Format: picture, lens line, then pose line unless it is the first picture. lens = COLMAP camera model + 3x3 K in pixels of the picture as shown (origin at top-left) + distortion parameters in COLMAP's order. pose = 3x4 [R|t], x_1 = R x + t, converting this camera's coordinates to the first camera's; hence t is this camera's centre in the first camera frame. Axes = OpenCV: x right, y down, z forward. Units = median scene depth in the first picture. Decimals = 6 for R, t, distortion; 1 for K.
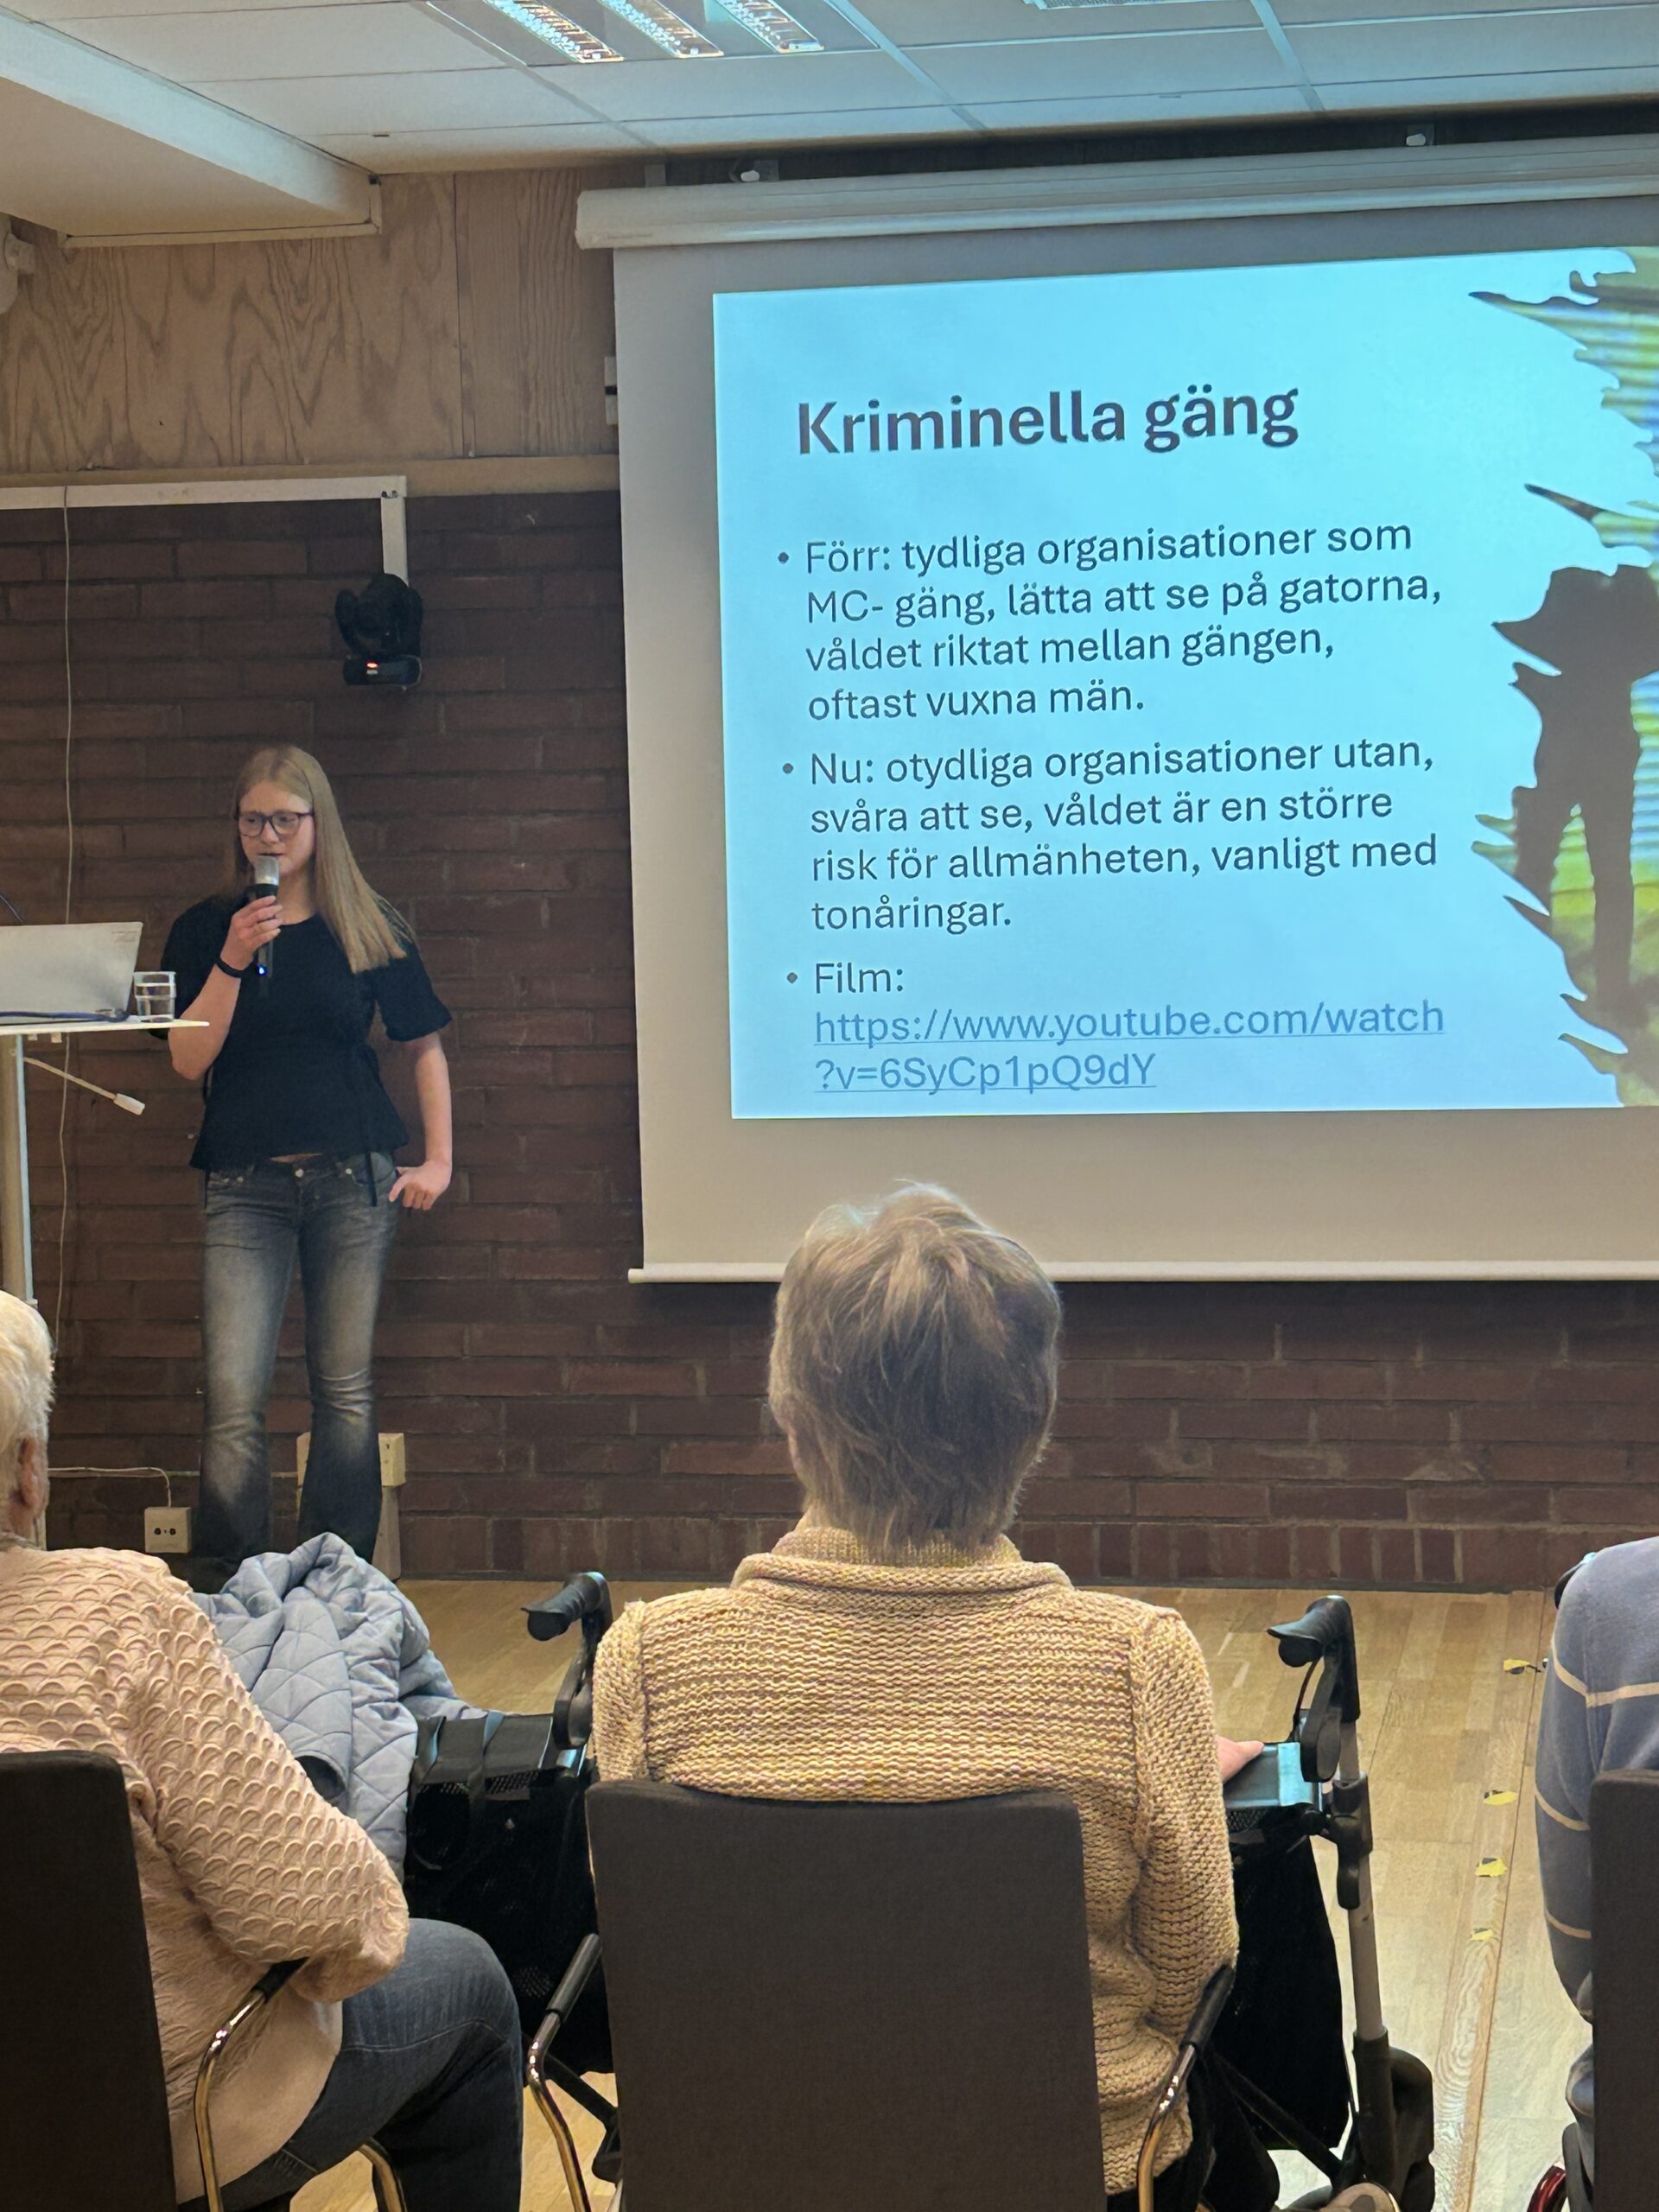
lens RADIAL K [[4249.4, 0, 894.8], [0, 4249.4, 1190.8], [0, 0, 1]] dist [0.069165, 0.000000]
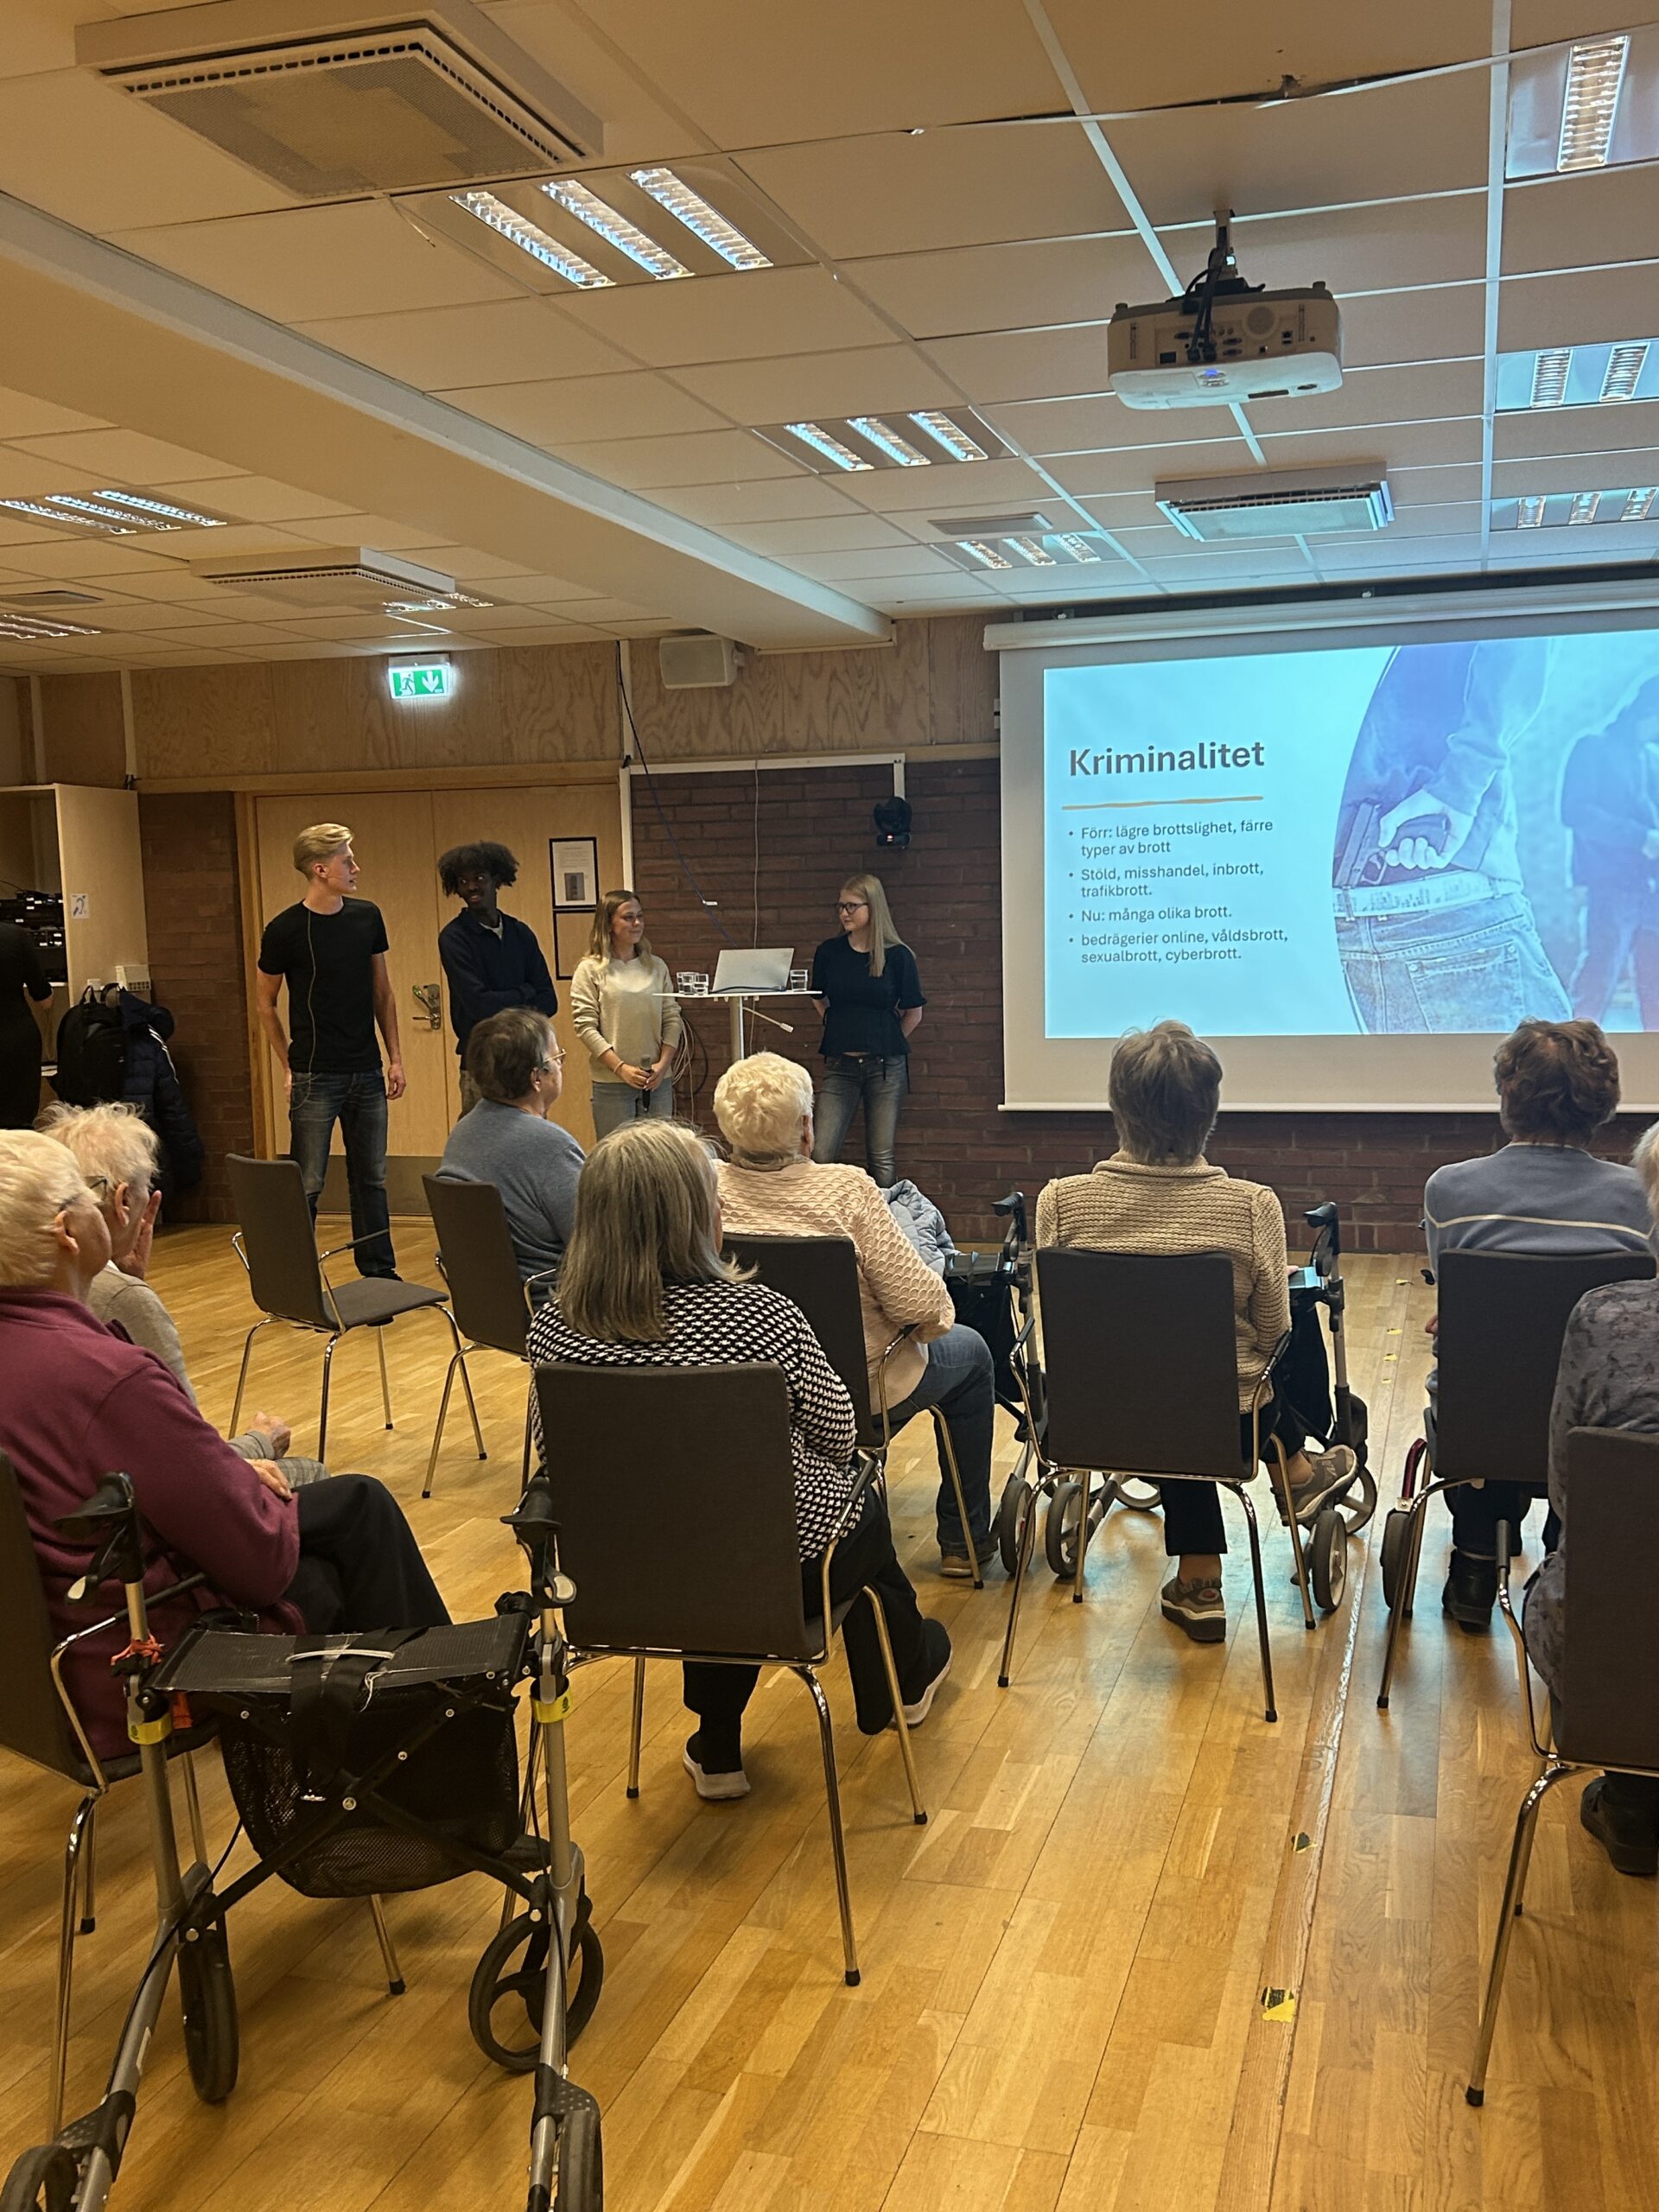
lens RADIAL K [[2037.8, 0, 840.0], [0, 2037.8, 1143.6], [0, 0, 1]] dist [0.064178, 0.000000]
pose [[0.992485, 0.012177, -0.121755, -0.014735], [-0.009859, 0.999759, 0.019624, 0.019048], [0.121965, -0.018276, 0.992366, -0.086623]]
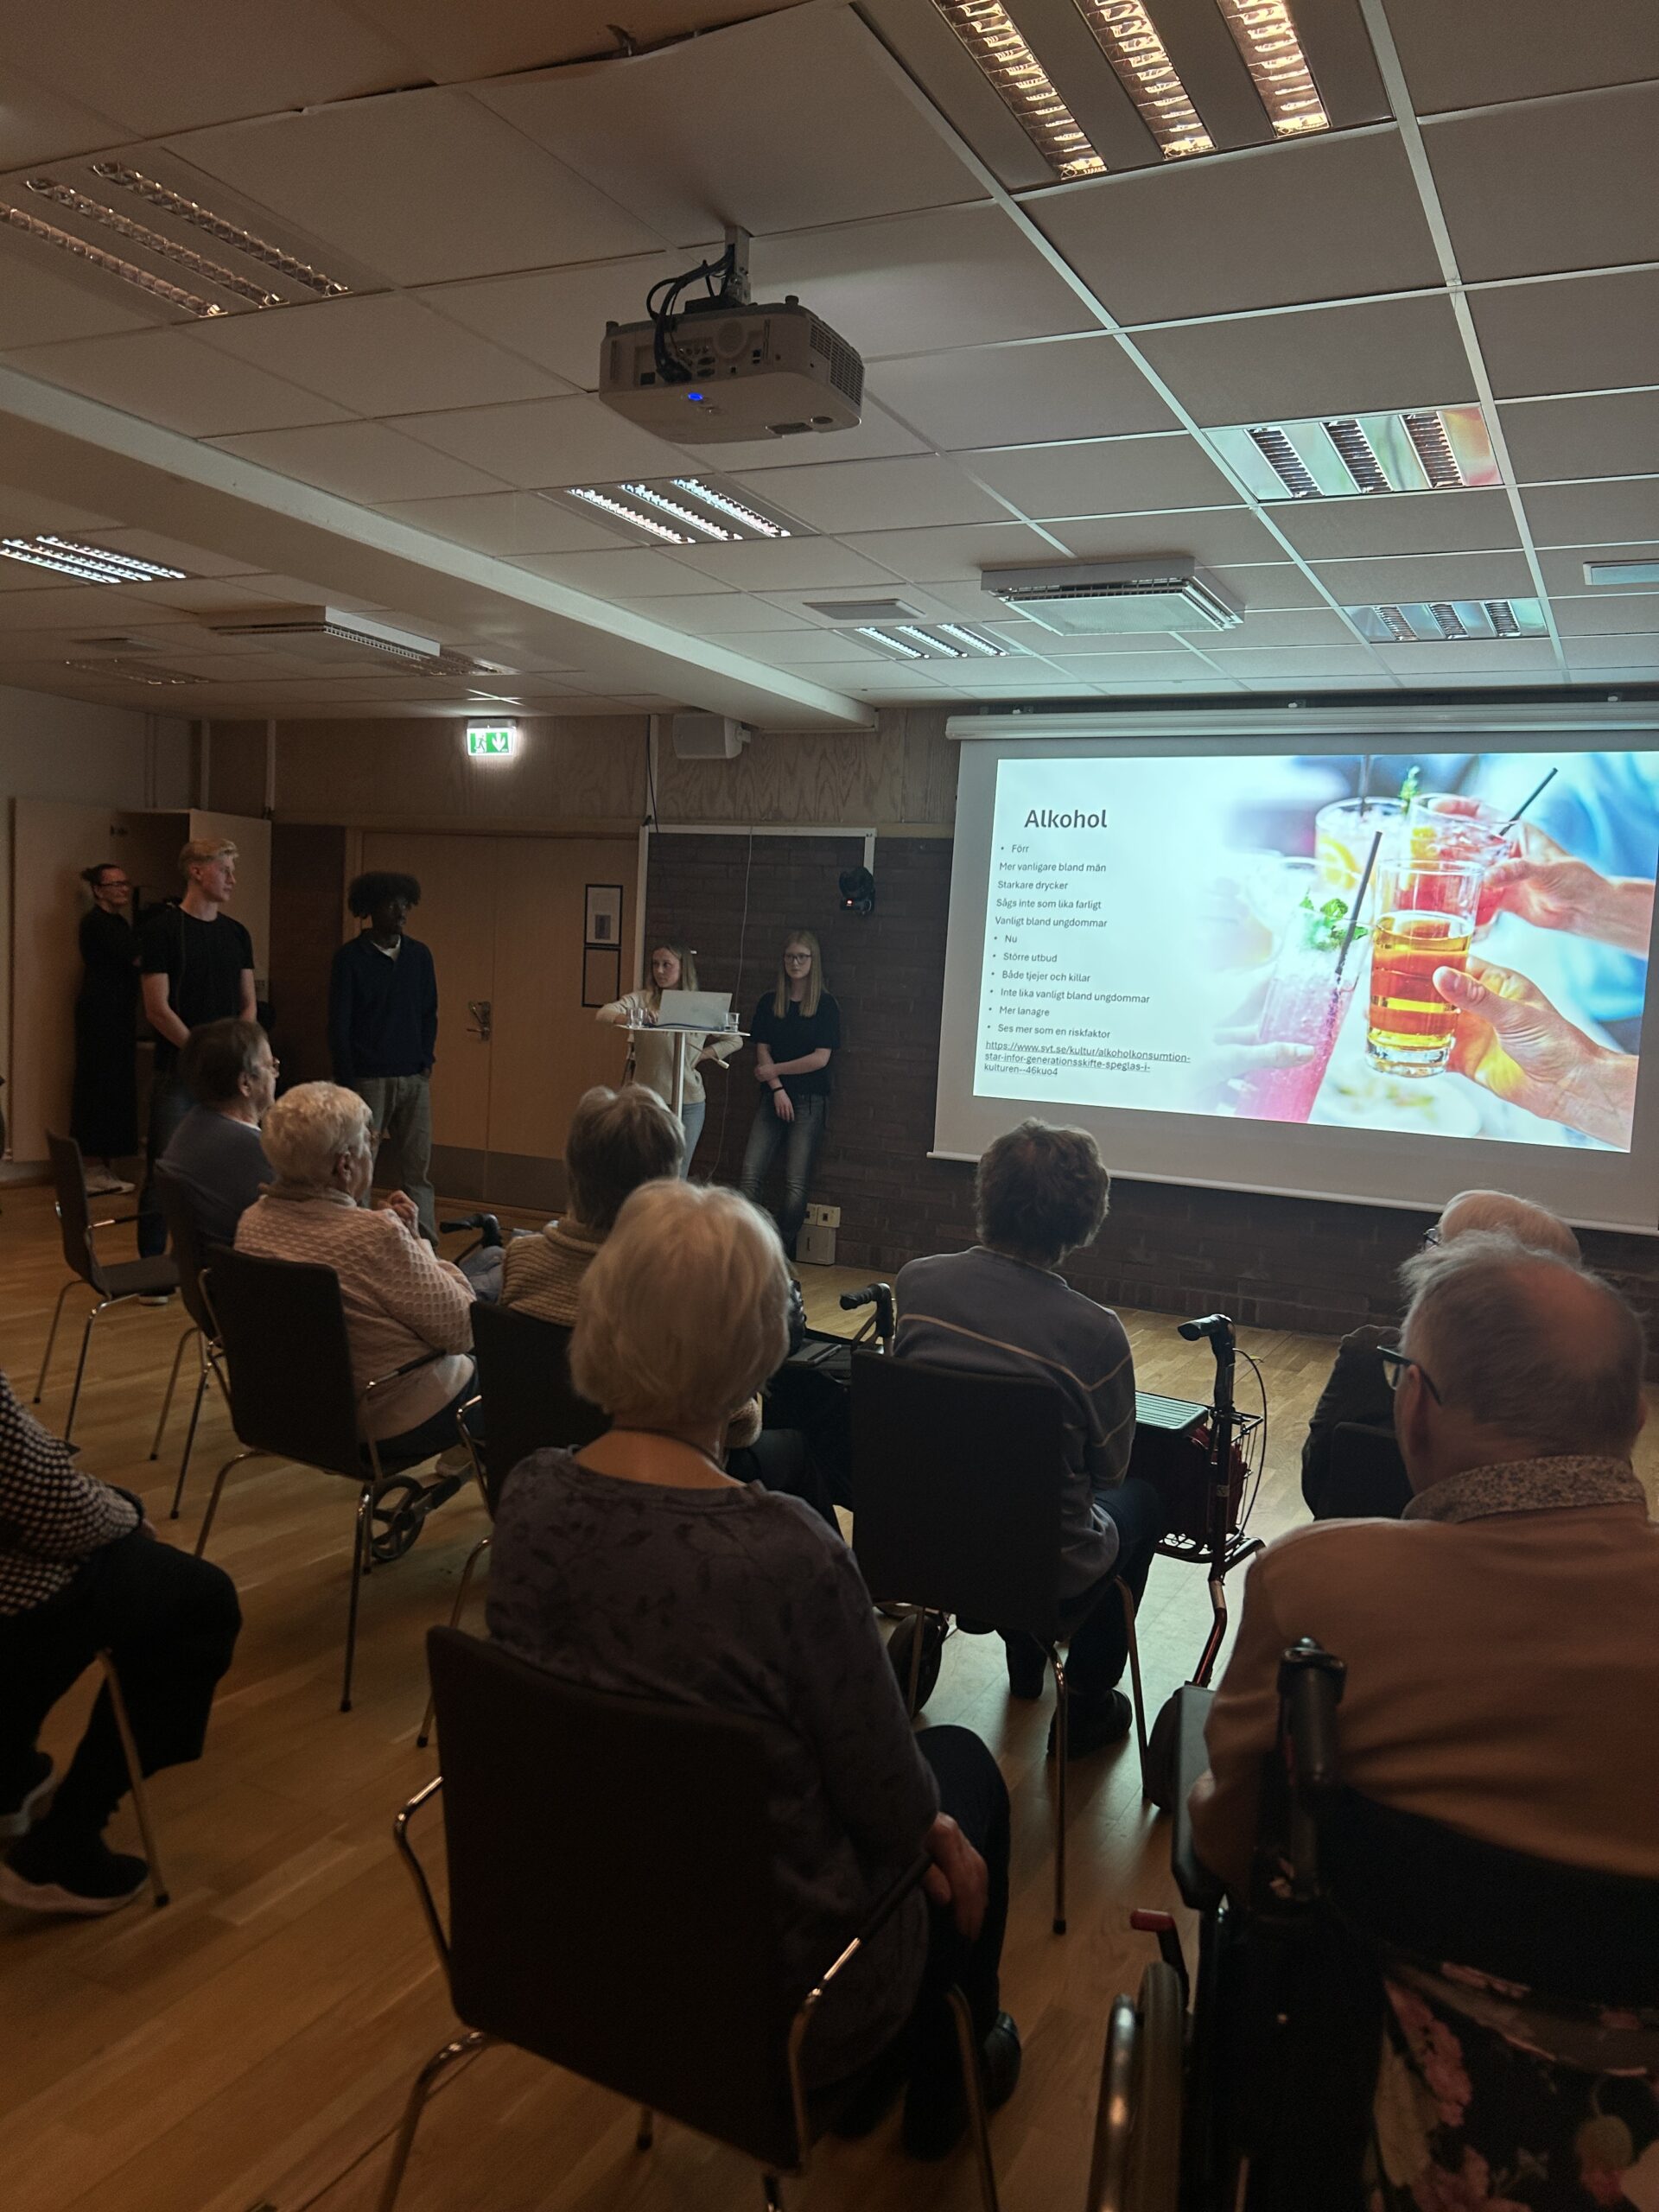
lens RADIAL K [[1657.4, 0, 804.2], [0, 1657.4, 1146.0], [0, 0, 1]] dist [0.040071, -0.031859]
pose [[0.953551, 0.107223, -0.281502, 0.143296], [-0.105377, 0.994195, 0.021732, 0.001556], [0.282198, 0.008942, 0.959315, 0.053517]]
